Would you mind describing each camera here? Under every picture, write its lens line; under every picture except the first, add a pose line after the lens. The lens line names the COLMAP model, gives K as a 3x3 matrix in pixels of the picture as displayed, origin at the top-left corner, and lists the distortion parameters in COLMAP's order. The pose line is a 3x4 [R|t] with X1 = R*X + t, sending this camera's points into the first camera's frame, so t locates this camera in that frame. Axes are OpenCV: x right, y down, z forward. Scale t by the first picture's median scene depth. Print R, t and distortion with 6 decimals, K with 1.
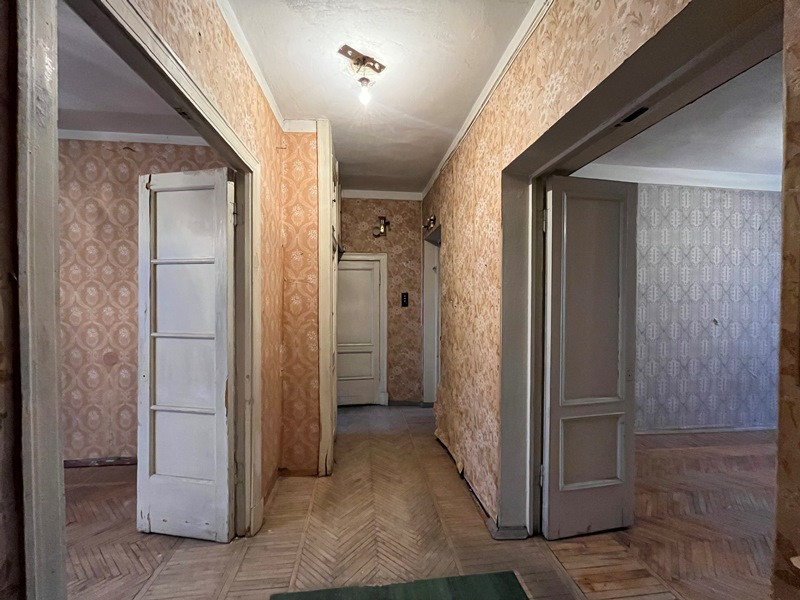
lens RADIAL K [[326.8, 0, 395.2], [0, 326.8, 301.8], [0, 0, 1]] dist [-0.007729, 0.000427]
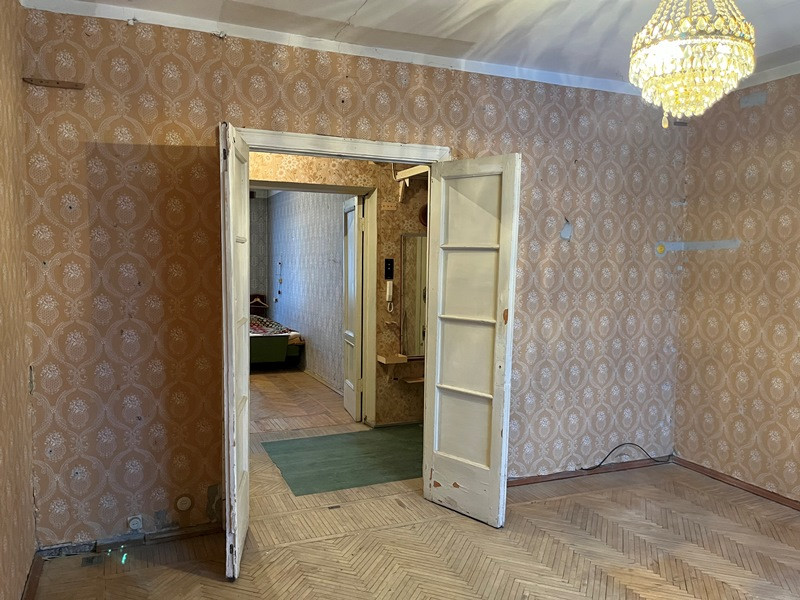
lens RADIAL K [[610.7, 0, 392.3], [0, 610.7, 302.9], [0, 0, 1]] dist [0.063333, -0.094229]
pose [[-0.283134, -0.074194, 0.956206, -1.744109], [0.001532, 0.996967, 0.077810, -0.060958], [-0.959079, 0.023496, -0.282162, 0.798596]]
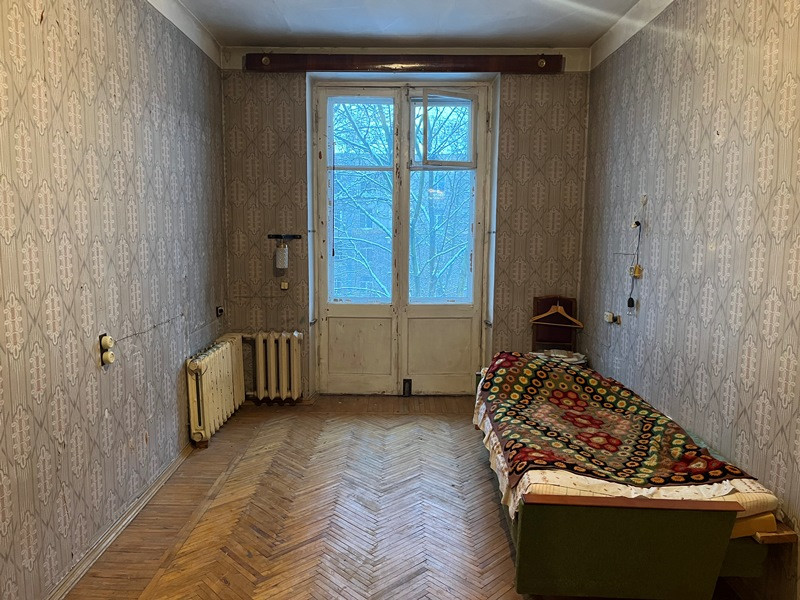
lens RADIAL K [[610.7, 0, 396.5], [0, 610.7, 297.2], [0, 0, 1]] dist [0.063333, -0.094229]
pose [[0.115548, -0.117588, 0.986317, 0.689469], [0.007223, 0.993041, 0.117544, -0.012428], [-0.993276, -0.006458, 0.115593, 0.767992]]
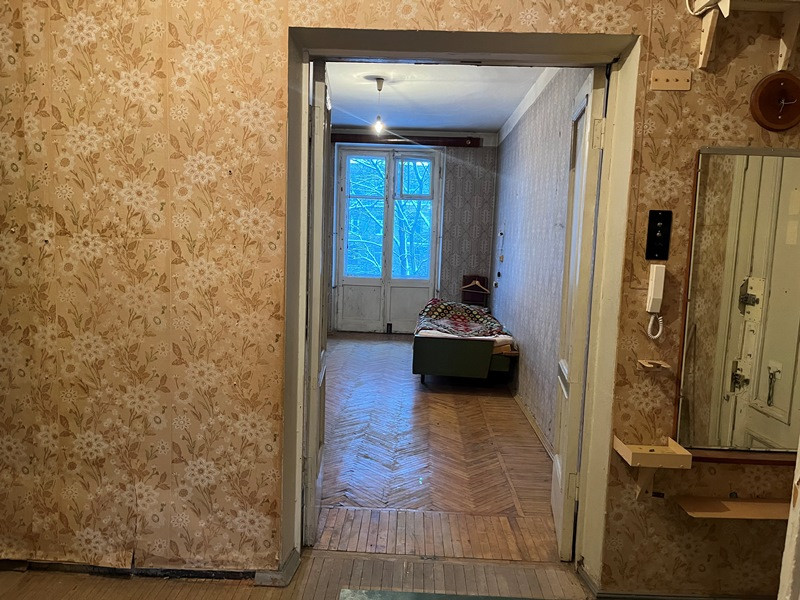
lens RADIAL K [[610.7, 0, 397.4], [0, 610.7, 300.2], [0, 0, 1]] dist [0.063333, -0.094229]
pose [[0.143238, -0.107479, 0.983835, -0.642610], [-0.021058, 0.993530, 0.111604, -0.011373], [-0.989464, -0.036703, 0.140048, 0.453581]]
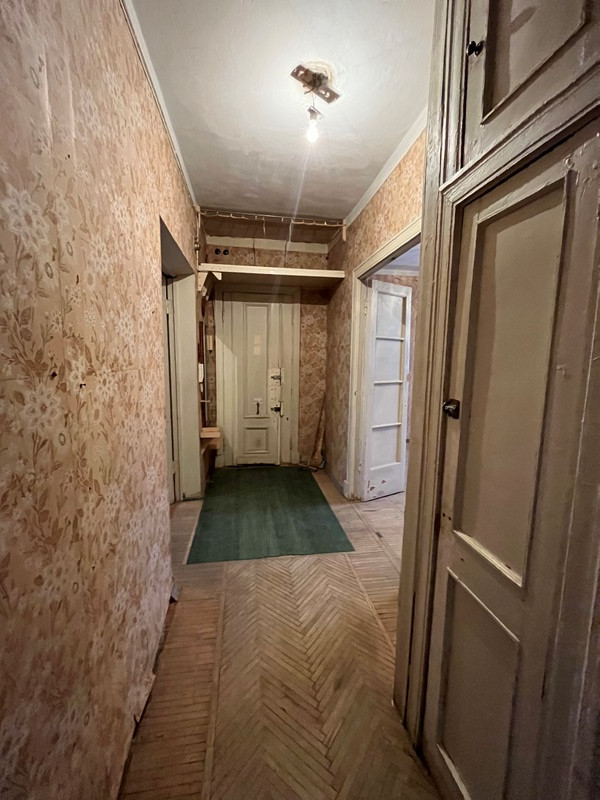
lens RADIAL K [[326.8, 0, 300.8], [0, 326.8, 394.9], [0, 0, 1]] dist [-0.007729, 0.000427]
pose [[-0.997951, -0.009307, -0.063297, -0.008153], [-0.017673, 0.990968, 0.132929, -0.025163], [0.061488, 0.133775, -0.989102, 1.471565]]
